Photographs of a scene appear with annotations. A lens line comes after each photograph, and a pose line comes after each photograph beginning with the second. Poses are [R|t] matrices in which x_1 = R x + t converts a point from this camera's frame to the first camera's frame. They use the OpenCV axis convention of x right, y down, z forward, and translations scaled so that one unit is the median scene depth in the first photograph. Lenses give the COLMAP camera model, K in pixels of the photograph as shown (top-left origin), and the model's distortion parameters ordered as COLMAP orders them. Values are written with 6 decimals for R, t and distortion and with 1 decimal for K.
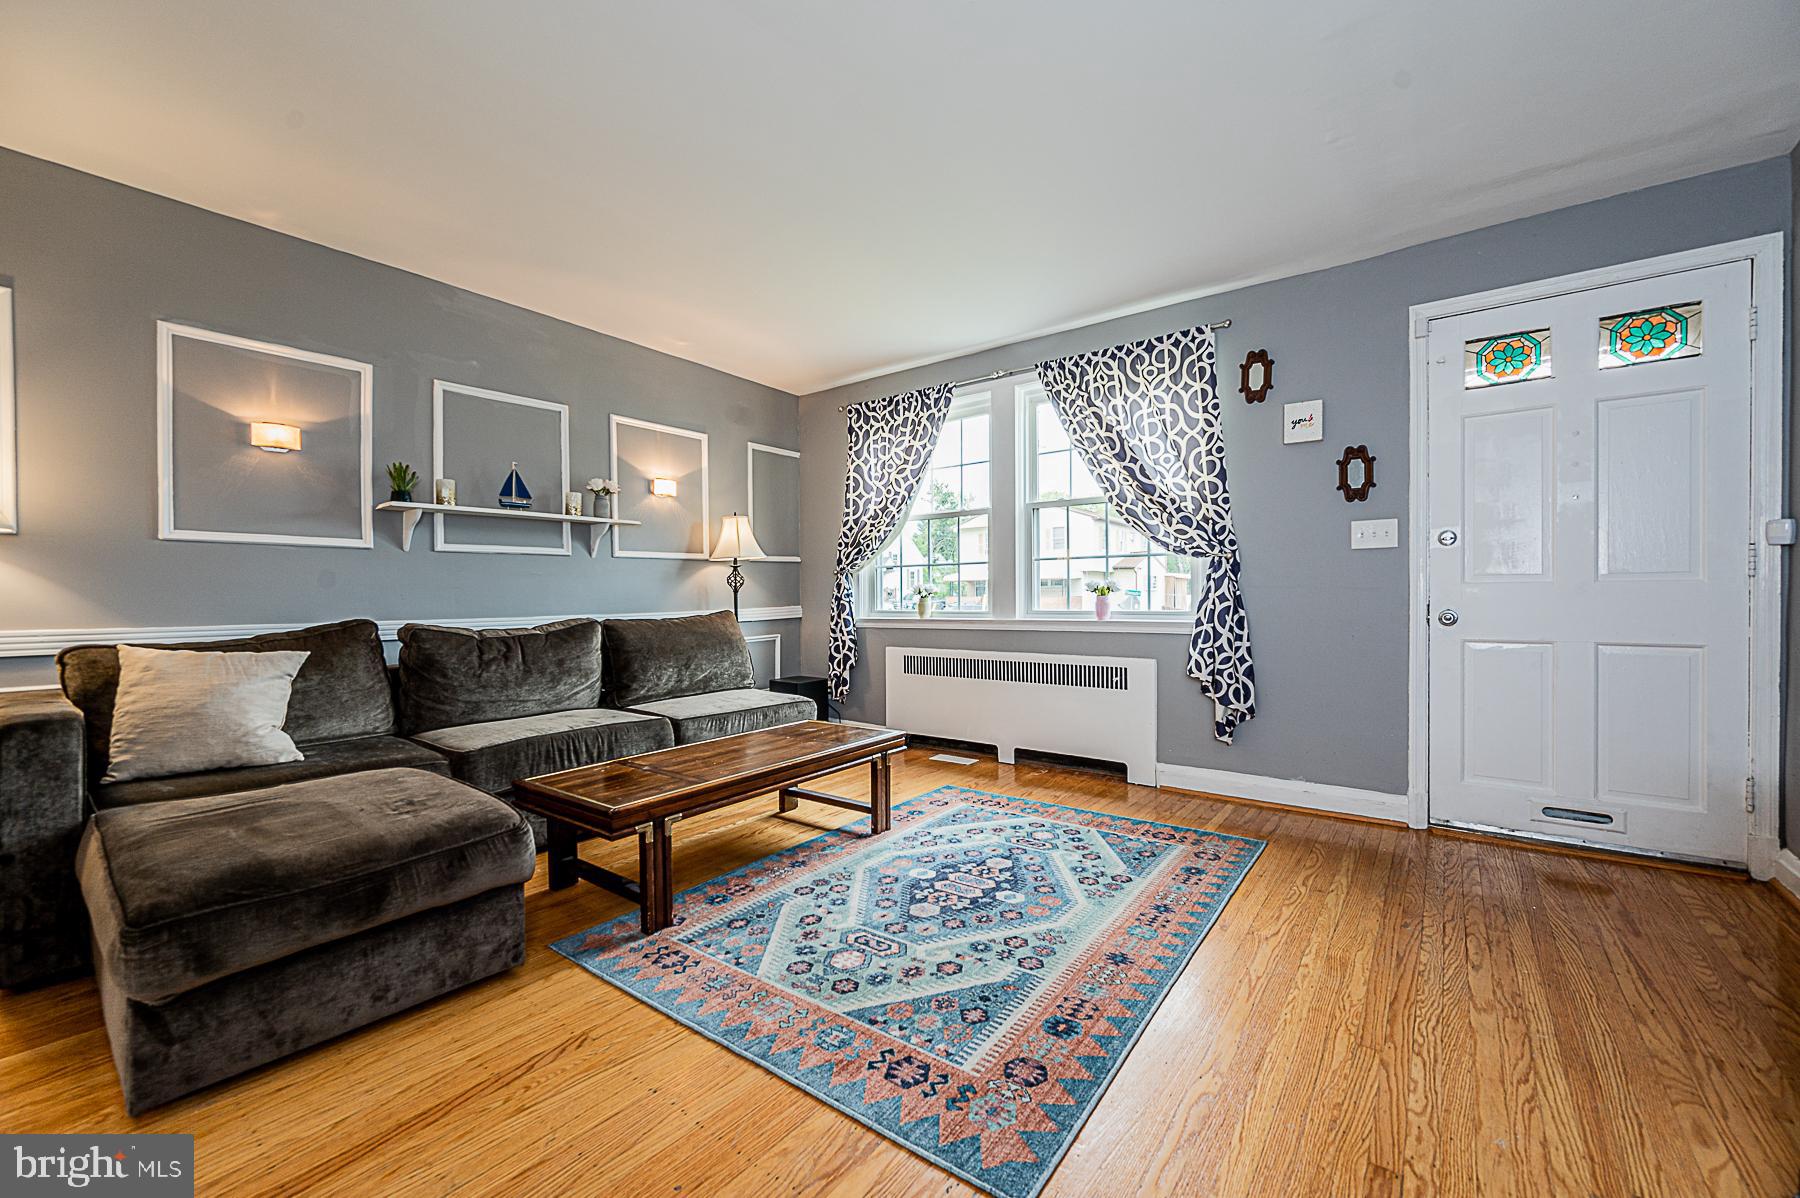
lens RADIAL K [[715.5, 0, 894.9], [0, 715.5, 602.1], [0, 0, 1]] dist [-0.003296, 0.000245]
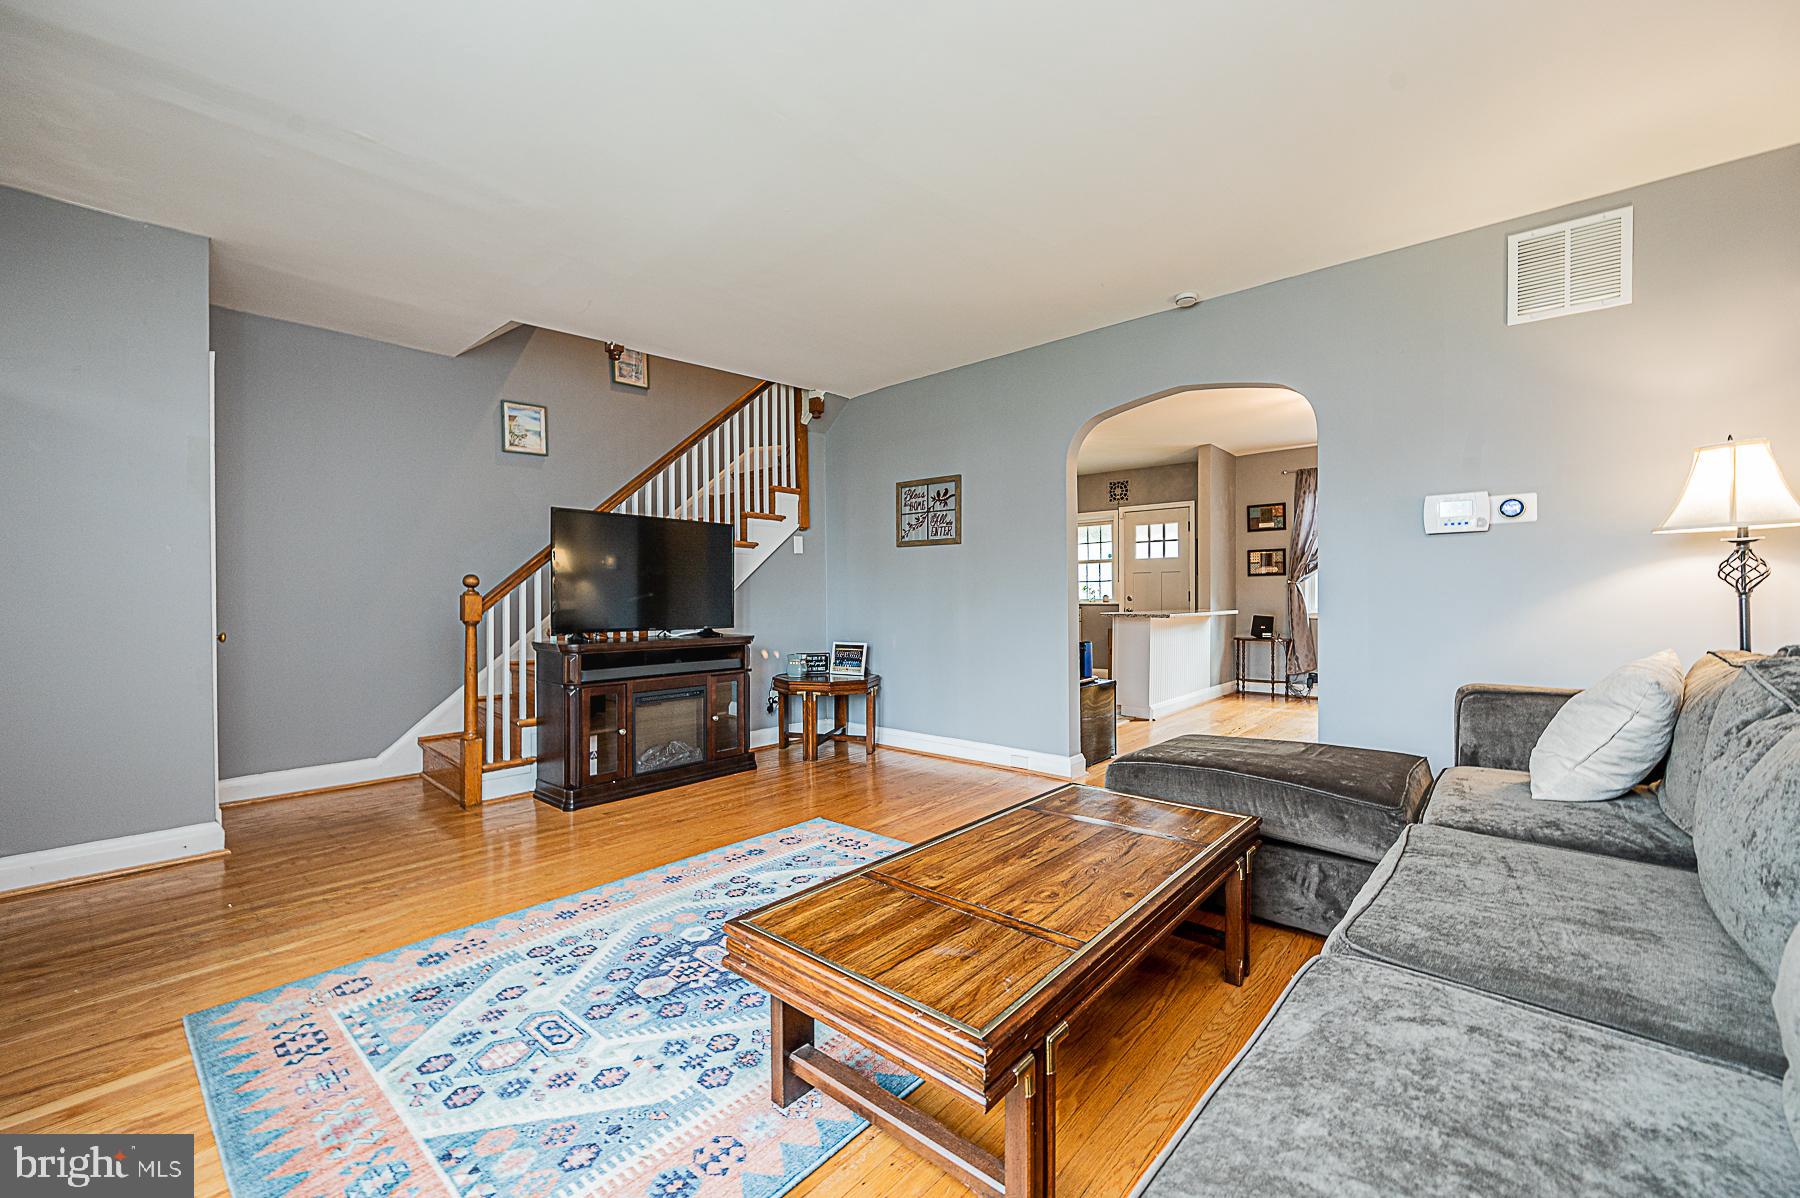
lens RADIAL K [[722.4, 0, 901.6], [0, 722.4, 602.1], [0, 0, 1]] dist [-0.000910, -0.000254]
pose [[-0.998401, 0.009530, 0.055720, -0.130536], [0.010262, 0.999865, 0.012867, -0.020058], [-0.055590, 0.013418, -0.998364, 1.569463]]
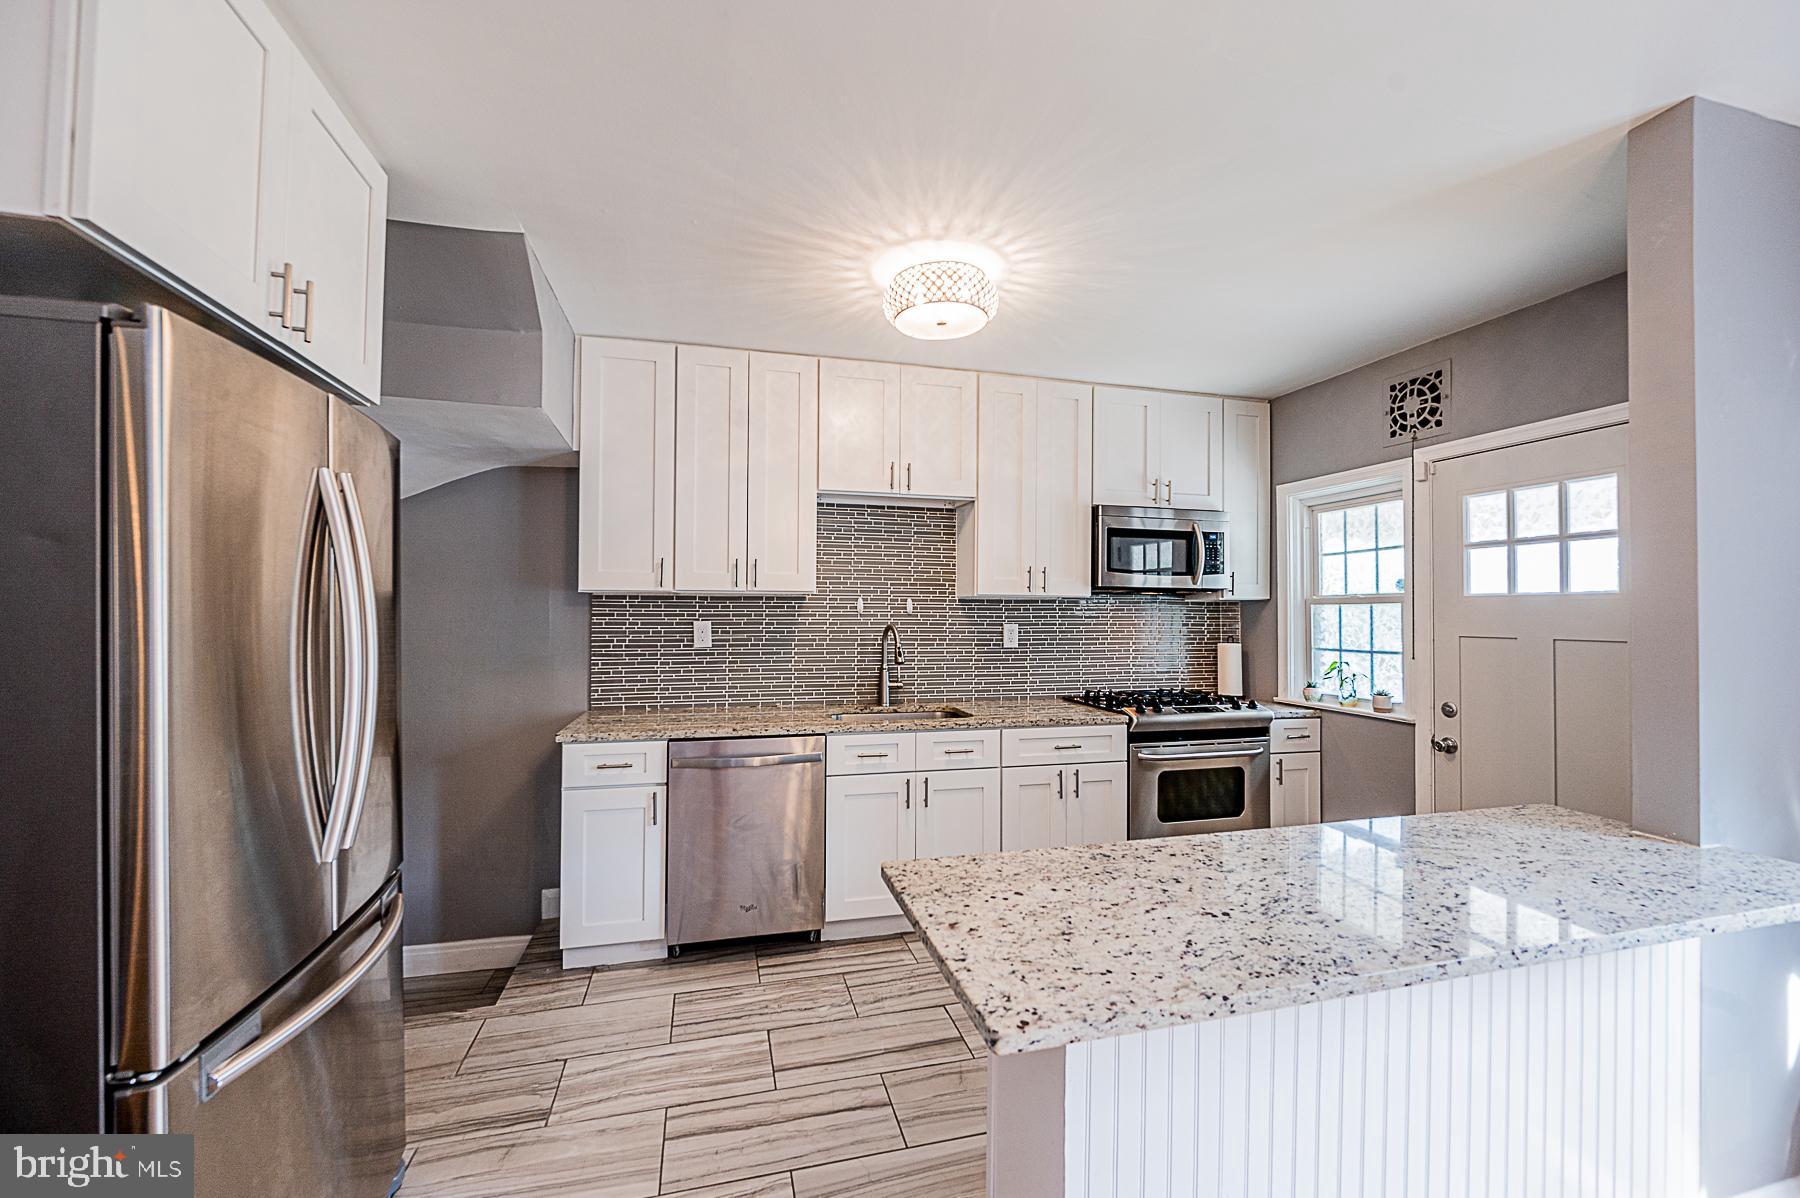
lens RADIAL K [[718.4, 0, 901.2], [0, 718.4, 597.3], [0, 0, 1]] dist [-0.003148, -0.000220]
pose [[-0.793400, 0.010971, 0.608602, -0.904720], [0.000442, 0.999848, -0.017447, -0.128884], [-0.608701, -0.013574, -0.793284, -0.174196]]
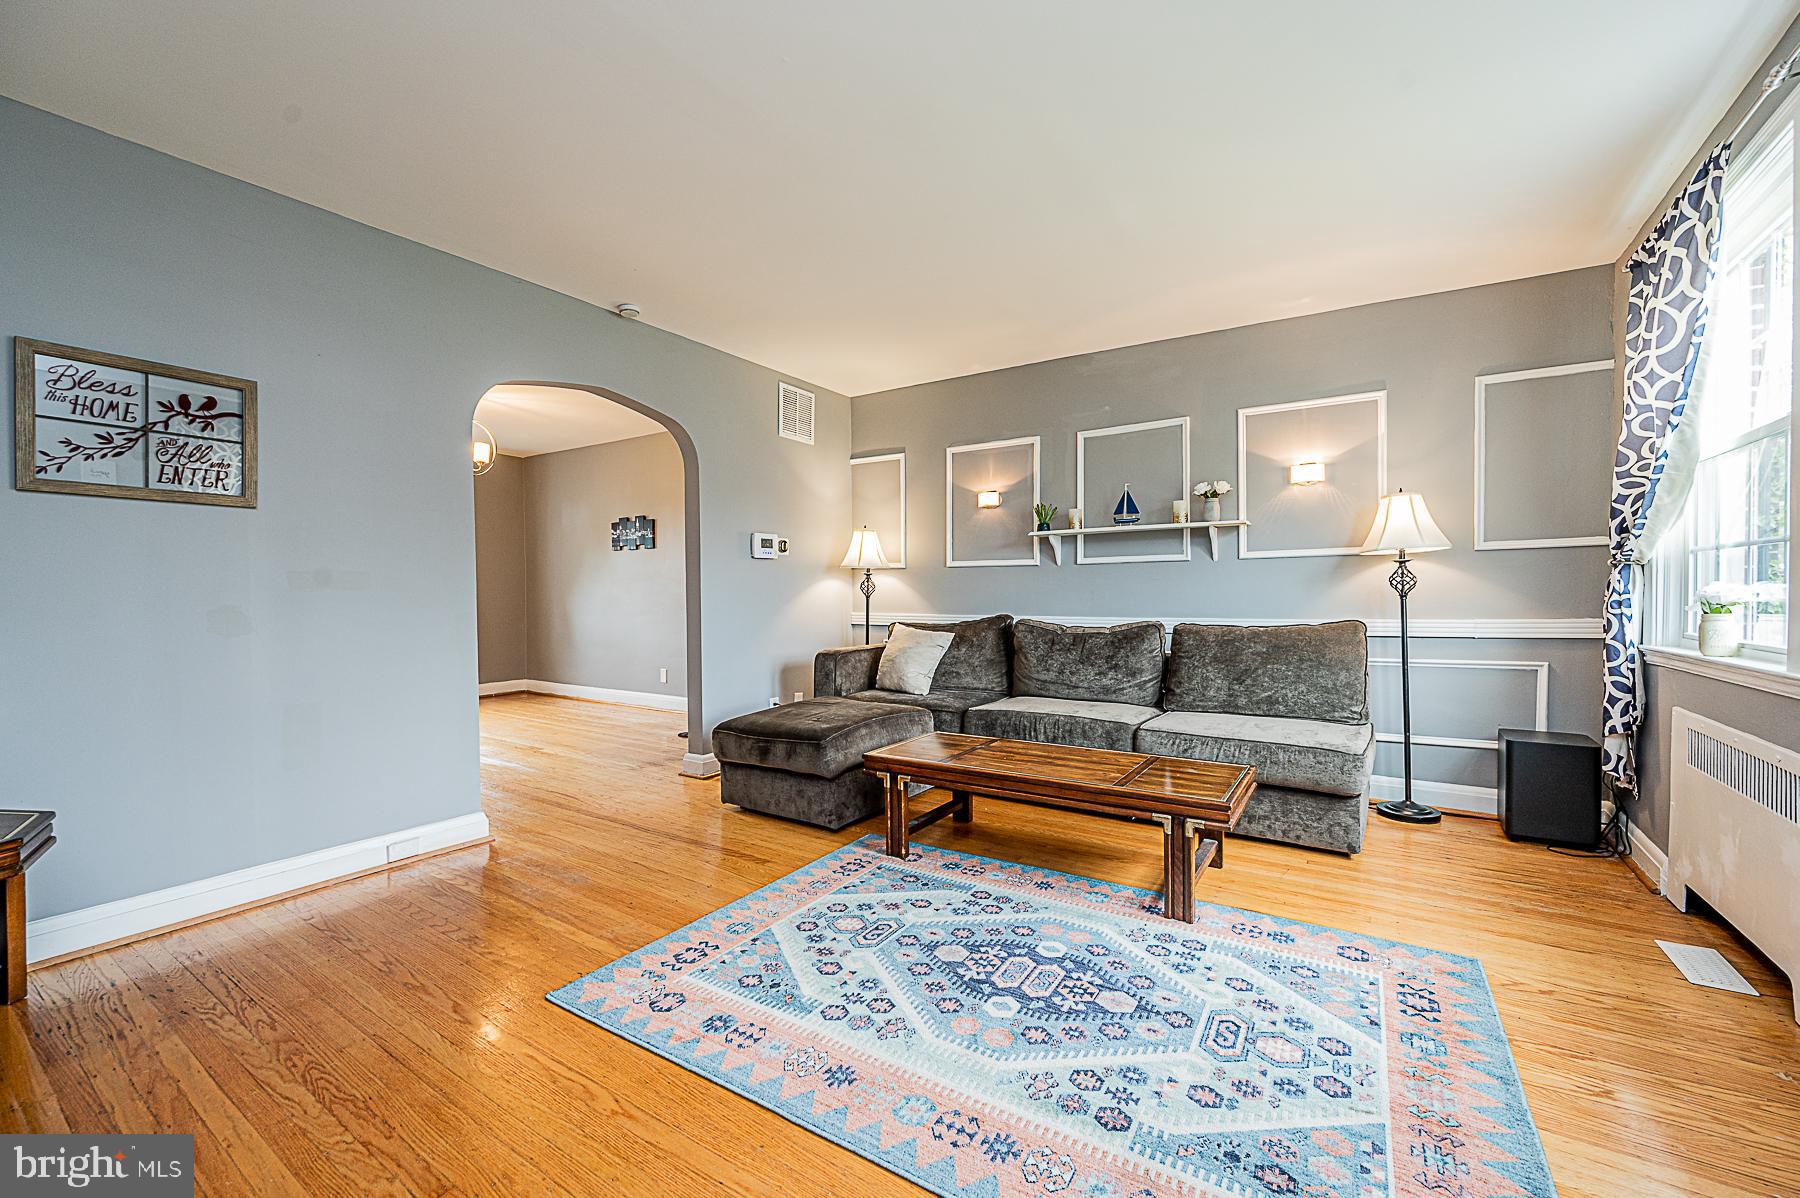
lens RADIAL K [[717.6, 0, 903.9], [0, 717.6, 606.0], [0, 0, 1]] dist [-0.003808, -0.000120]
pose [[0.082594, 0.026629, -0.996227, 0.752341], [-0.003176, 0.999645, 0.026458, -0.034720], [0.996578, 0.000978, 0.082650, 0.681948]]
